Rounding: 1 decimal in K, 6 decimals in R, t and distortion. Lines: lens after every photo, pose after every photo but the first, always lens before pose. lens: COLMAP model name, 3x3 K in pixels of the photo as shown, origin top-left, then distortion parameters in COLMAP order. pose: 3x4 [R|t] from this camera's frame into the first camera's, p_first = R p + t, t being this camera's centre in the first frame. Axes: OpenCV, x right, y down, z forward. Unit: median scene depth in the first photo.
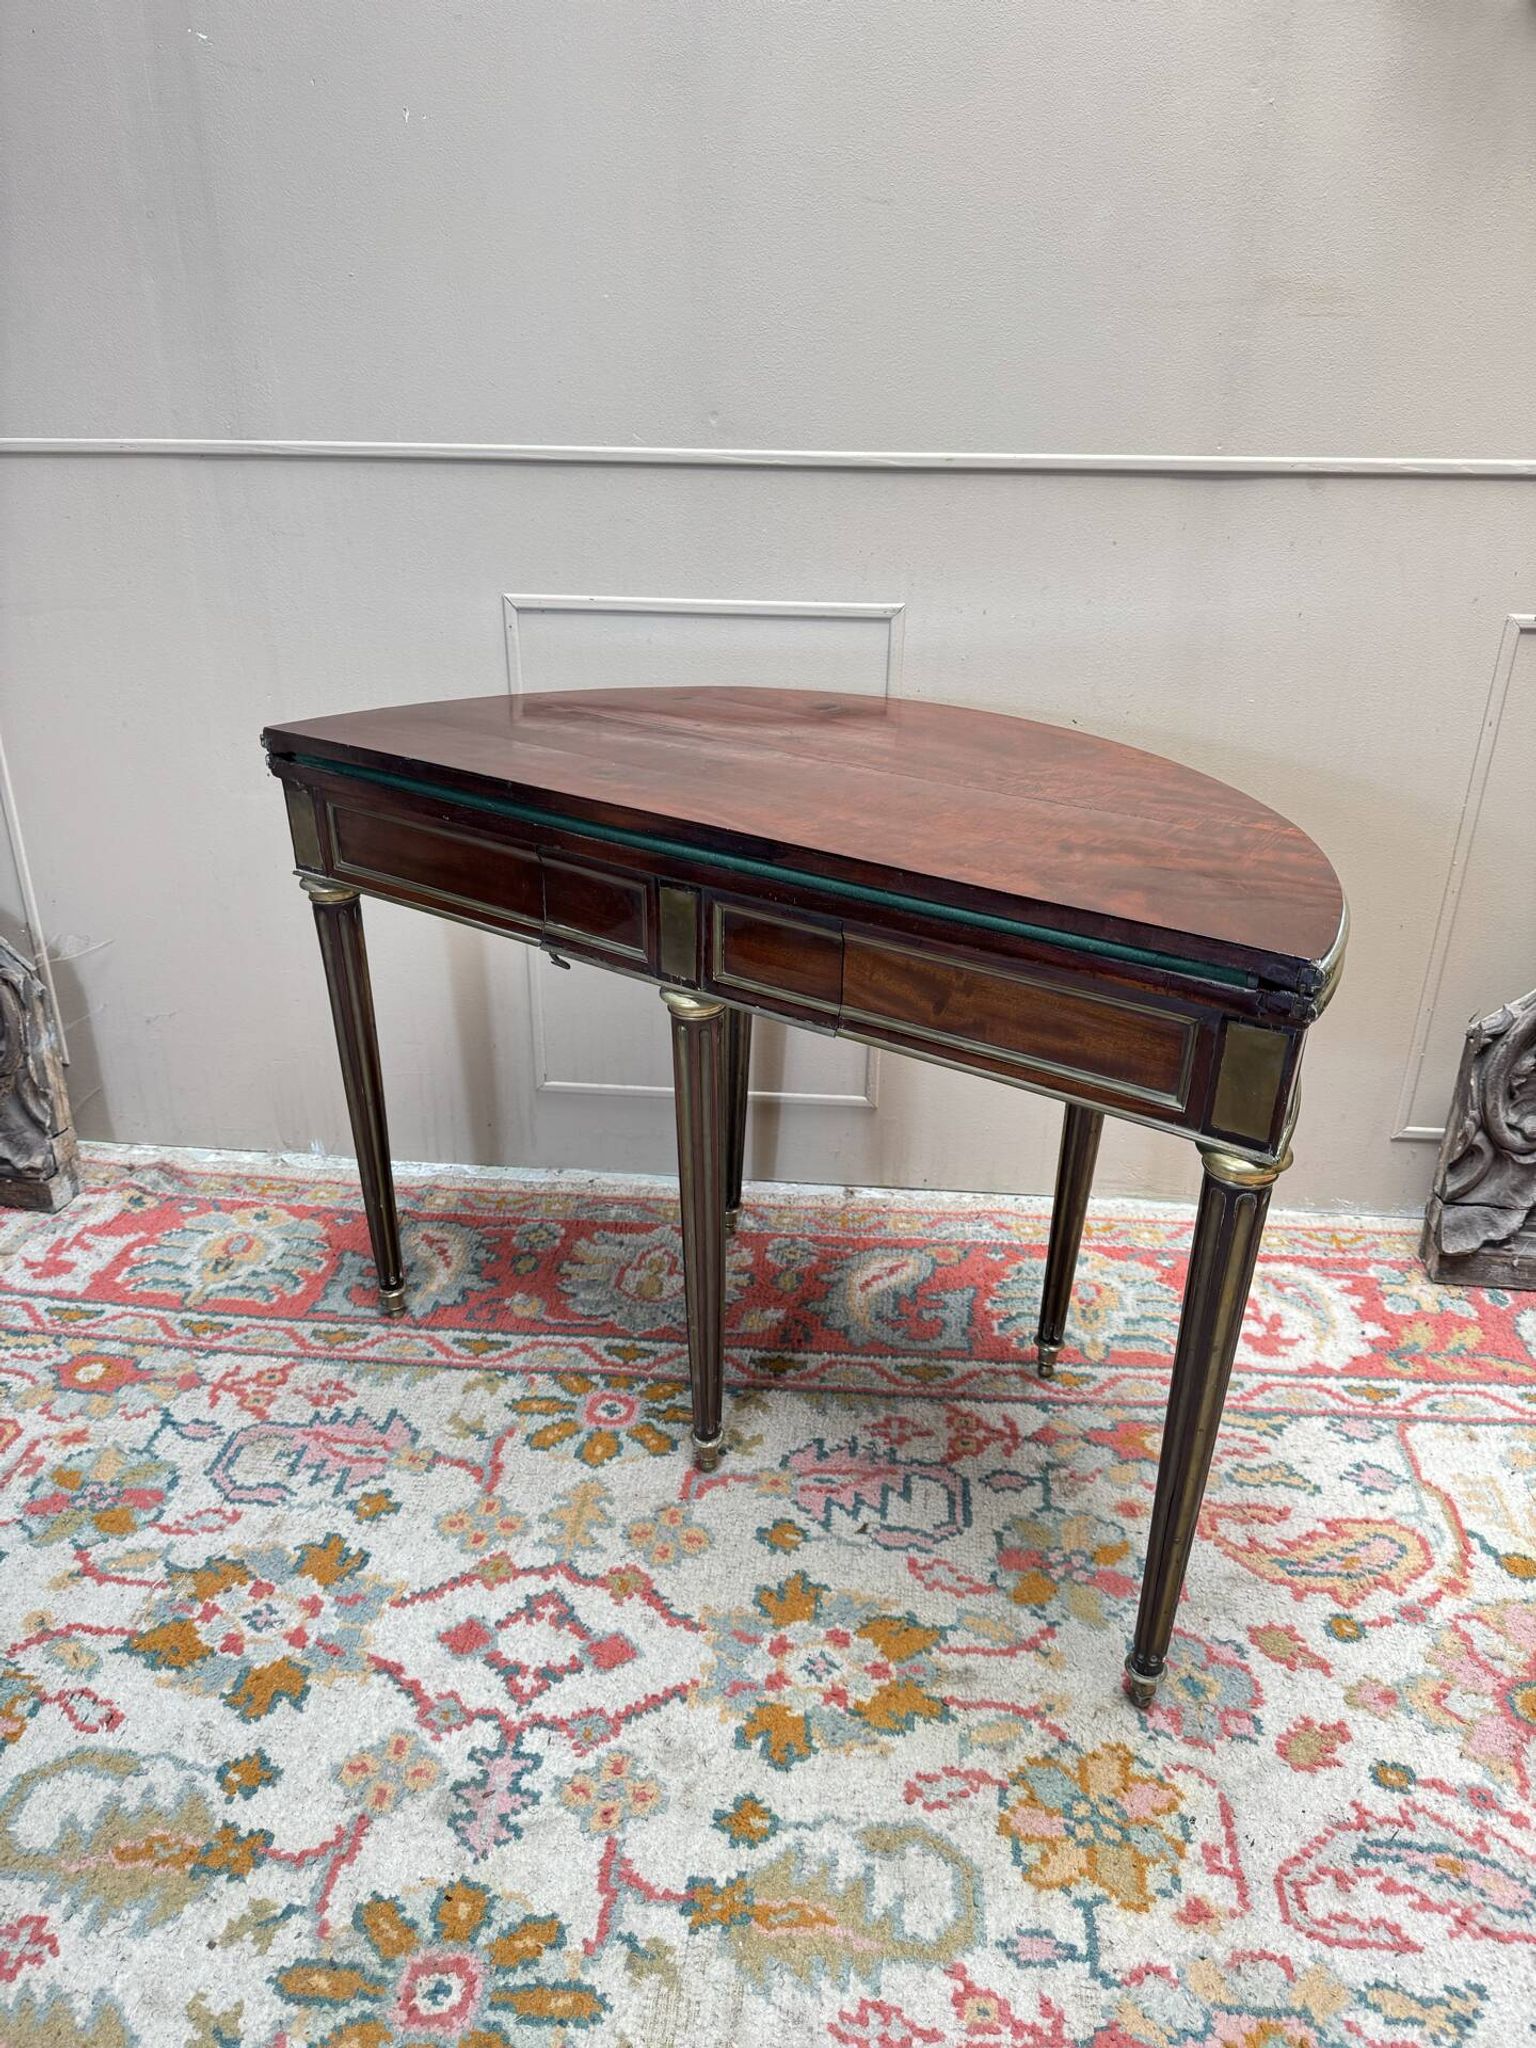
lens RADIAL K [[1448.6, 0, 771.3], [0, 1448.6, 1030.5], [0, 0, 1]] dist [0.001421, -0.016749]
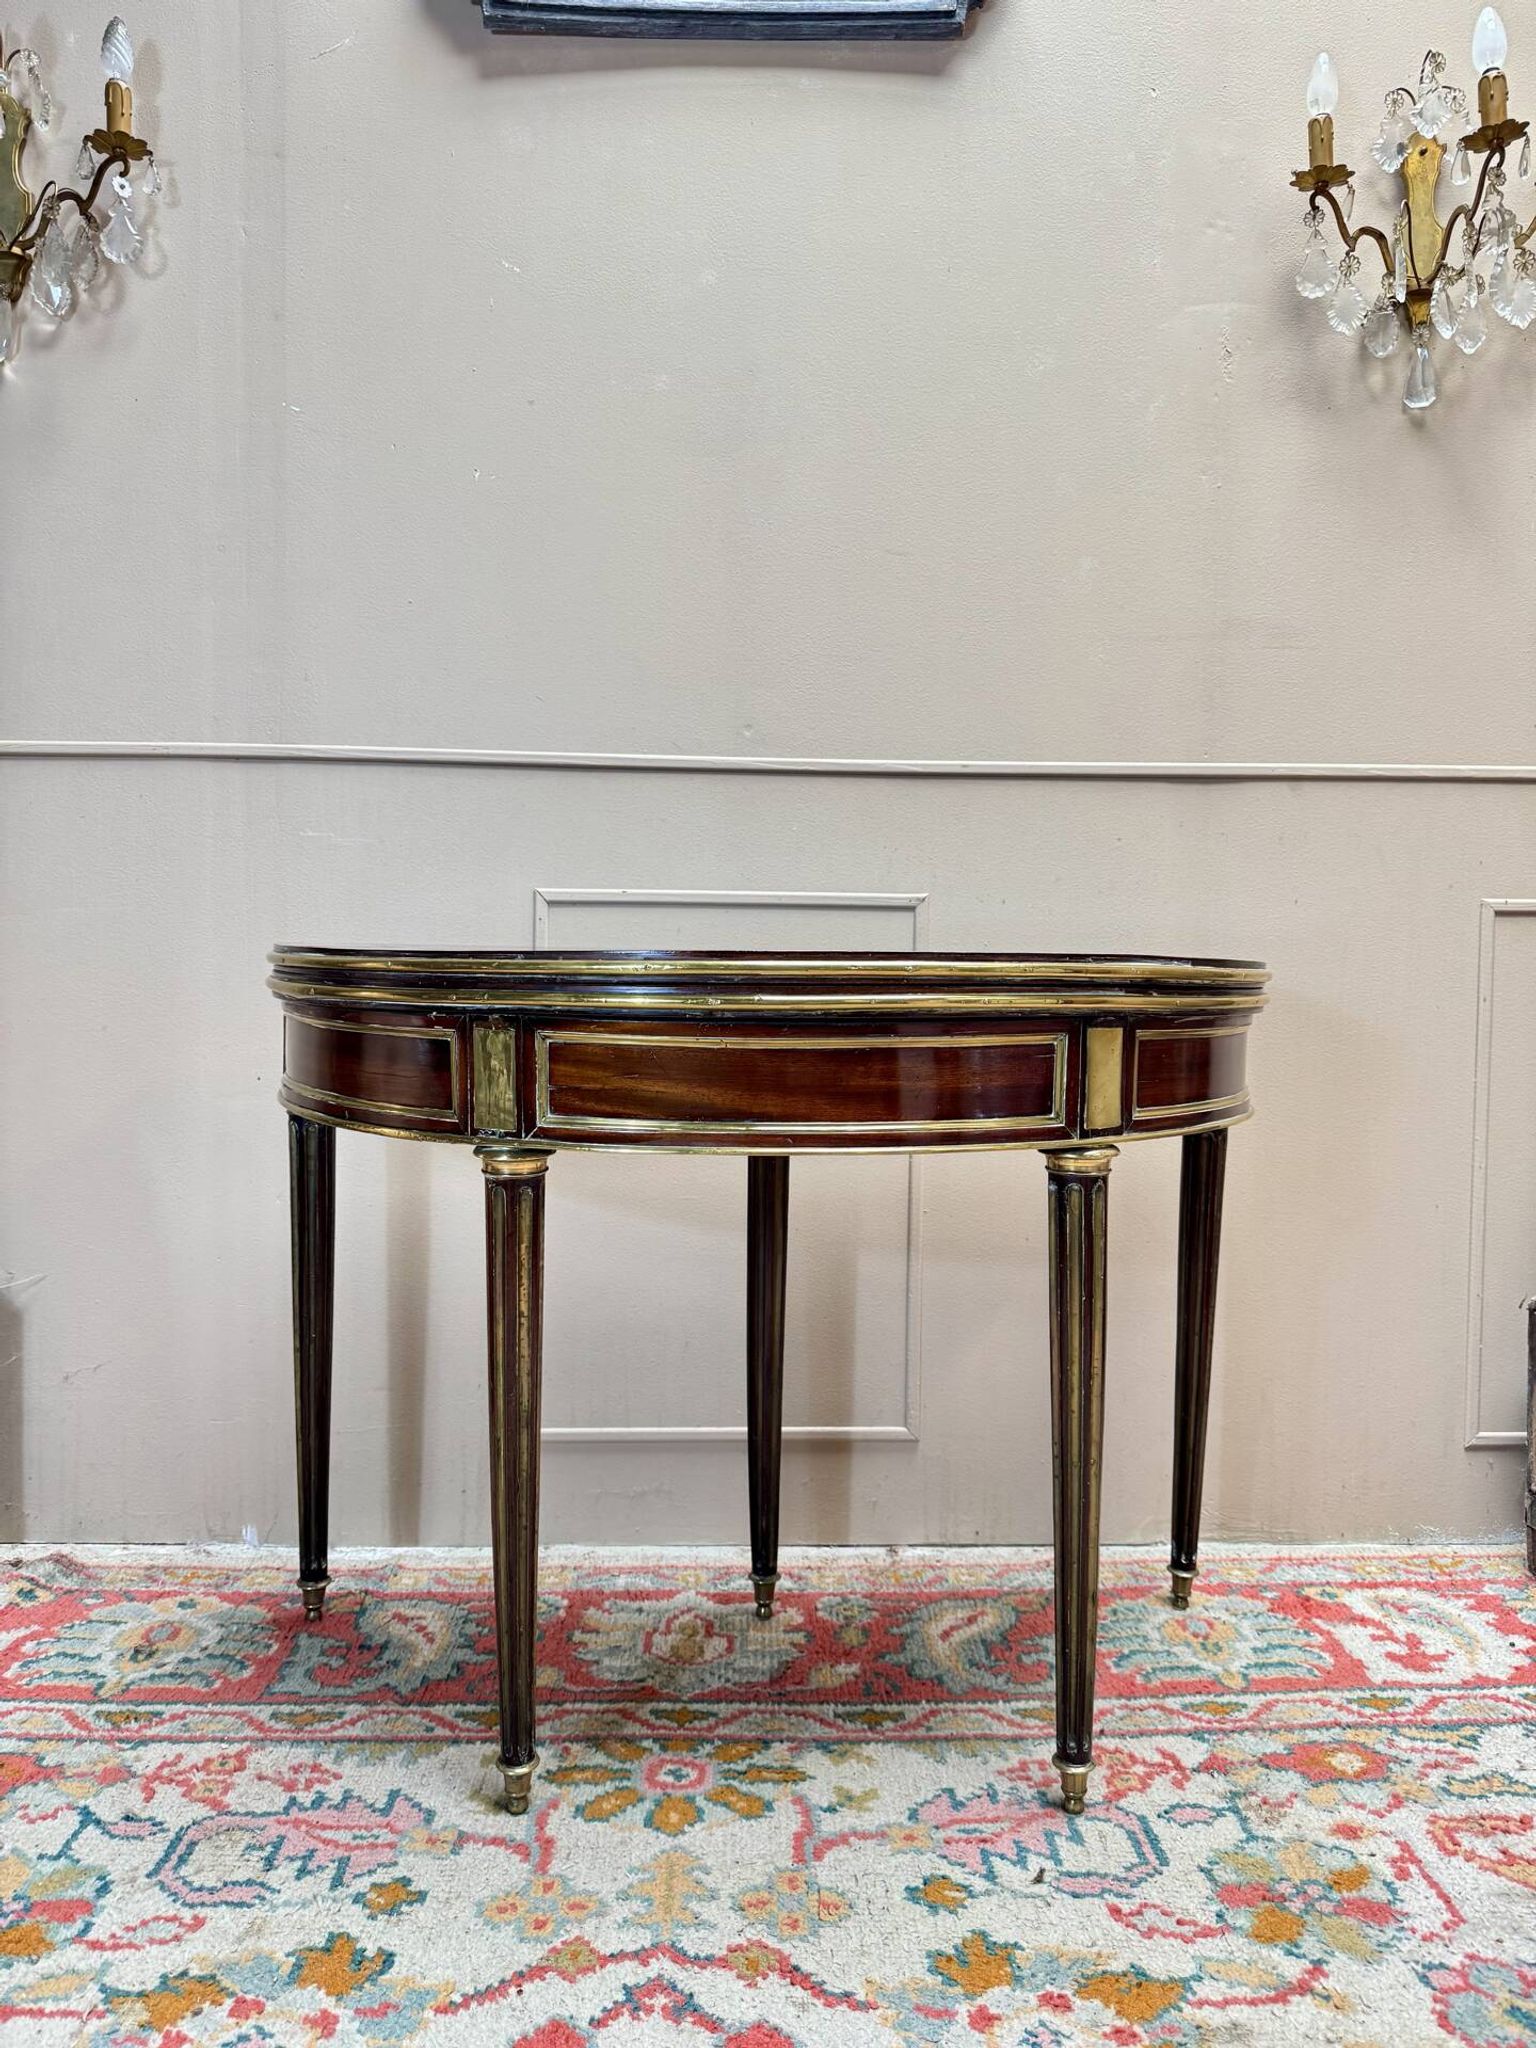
lens RADIAL K [[1448.6, 0, 771.3], [0, 1448.6, 1008.6], [0, 0, 1]] dist [0.001421, -0.016749]
pose [[0.991696, 0.001172, 0.128600, -0.173701], [0.051272, 0.913452, -0.403703, 0.218318], [-0.117943, 0.406945, 0.905807, 0.122256]]
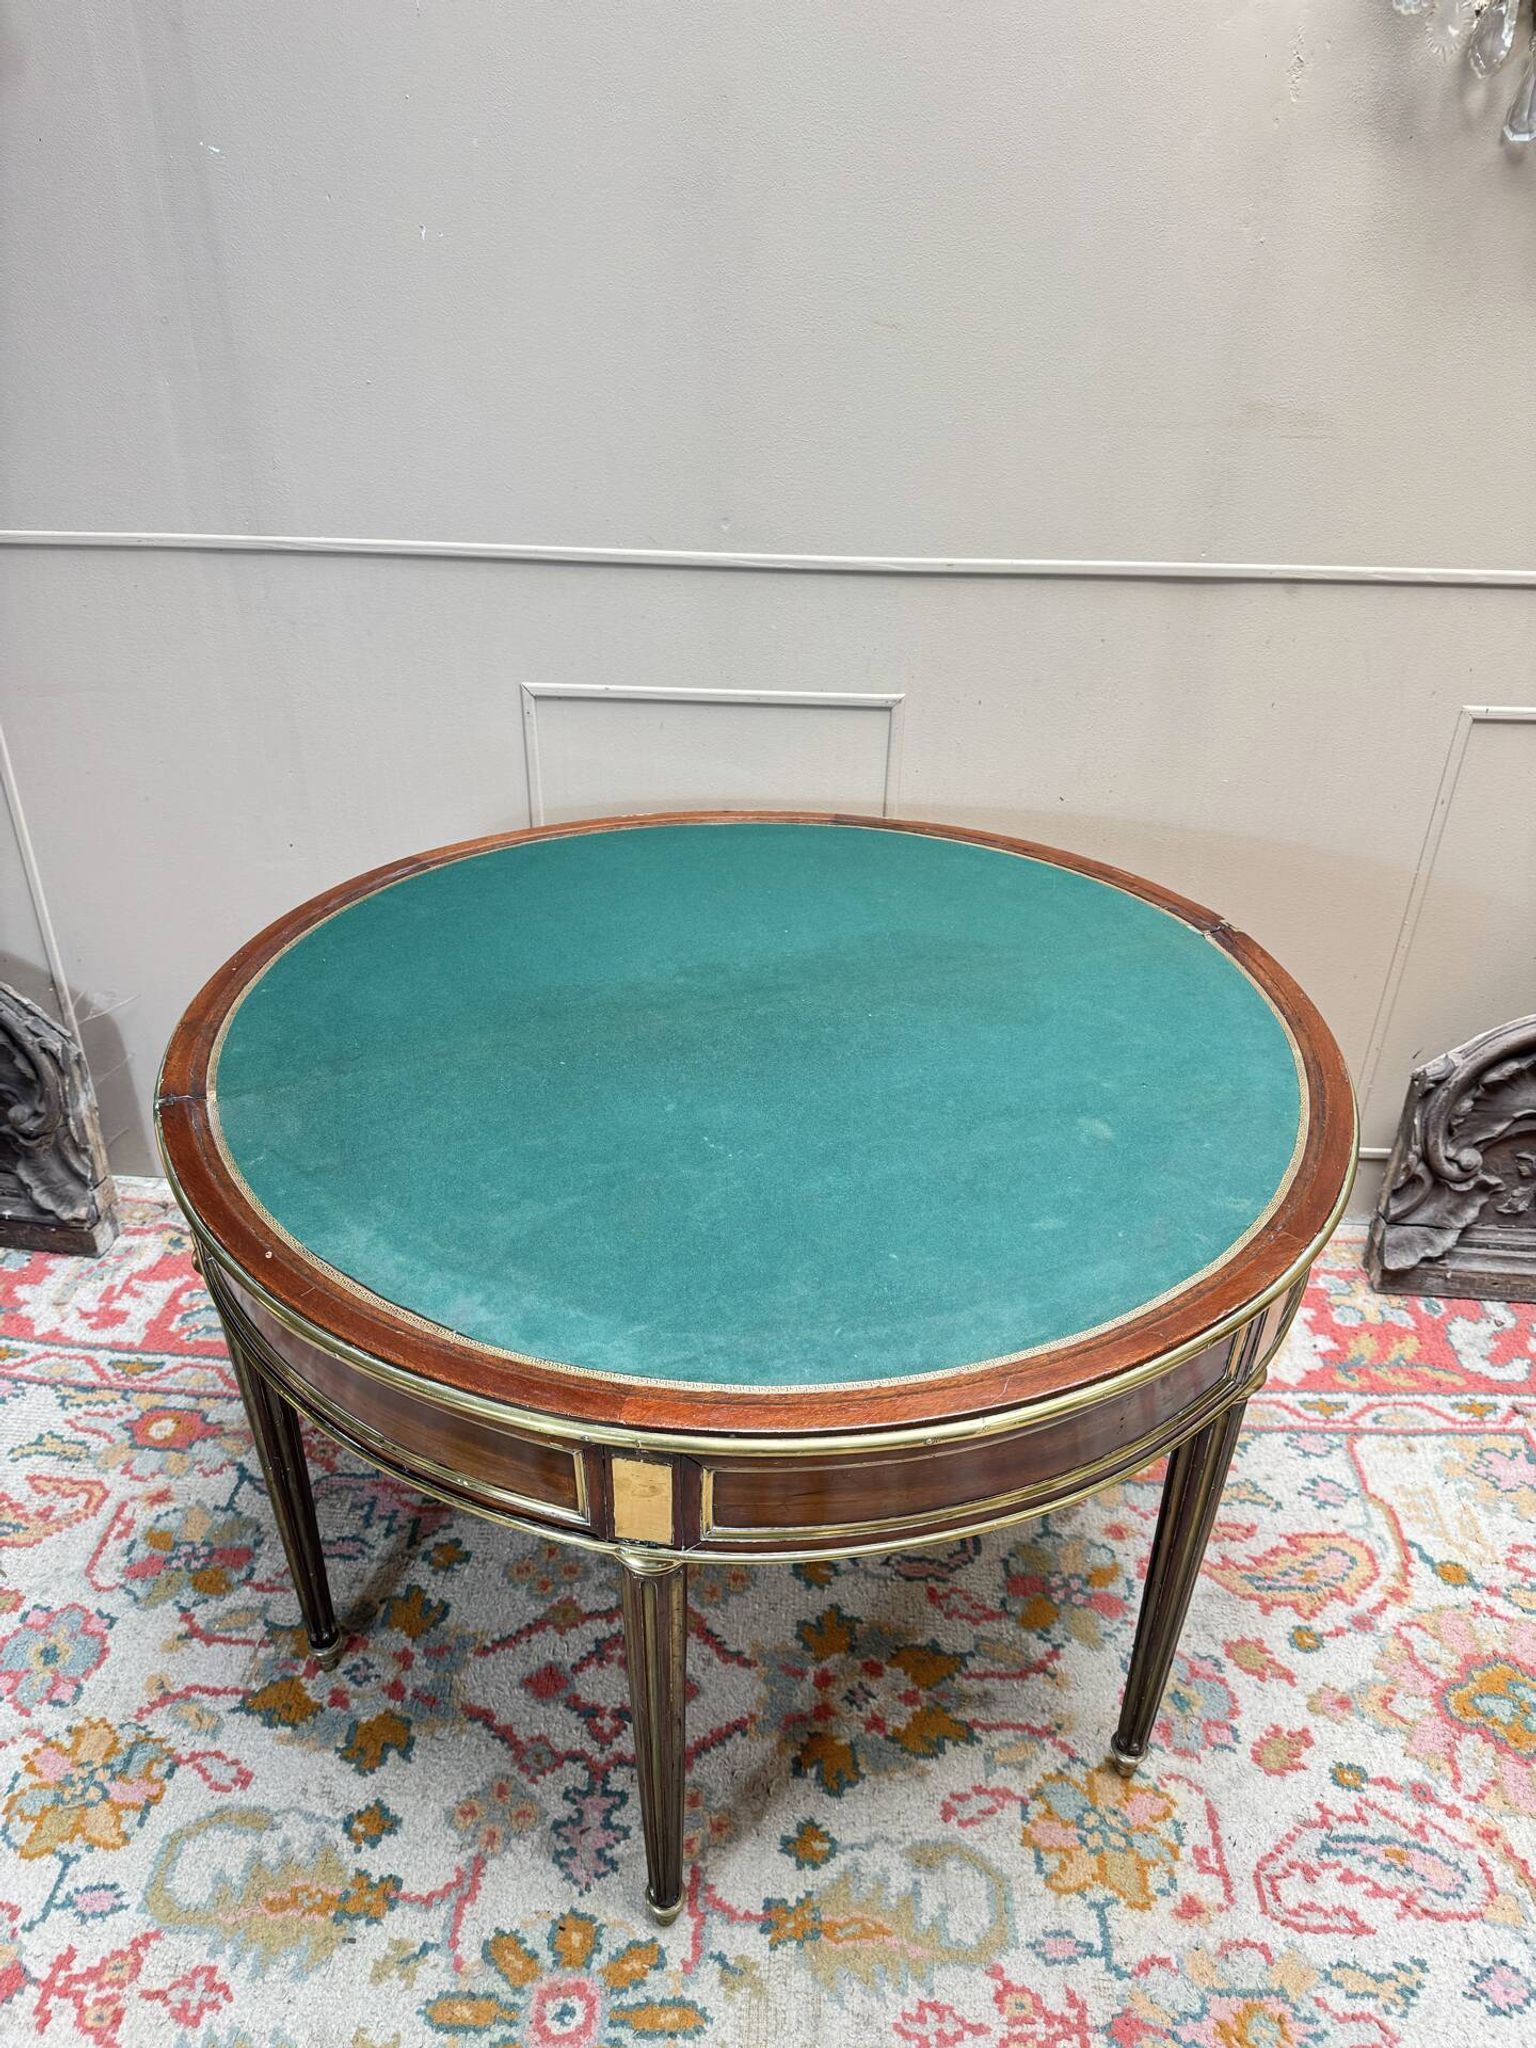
lens RADIAL K [[1448.6, 0, 771.7], [0, 1448.6, 1025.3], [0, 0, 1]] dist [0.001421, -0.016749]
pose [[0.998470, -0.020505, 0.051351, -0.073107], [0.015646, 0.995515, 0.093297, -0.173804], [-0.053034, -0.092351, 0.994313, -0.077859]]
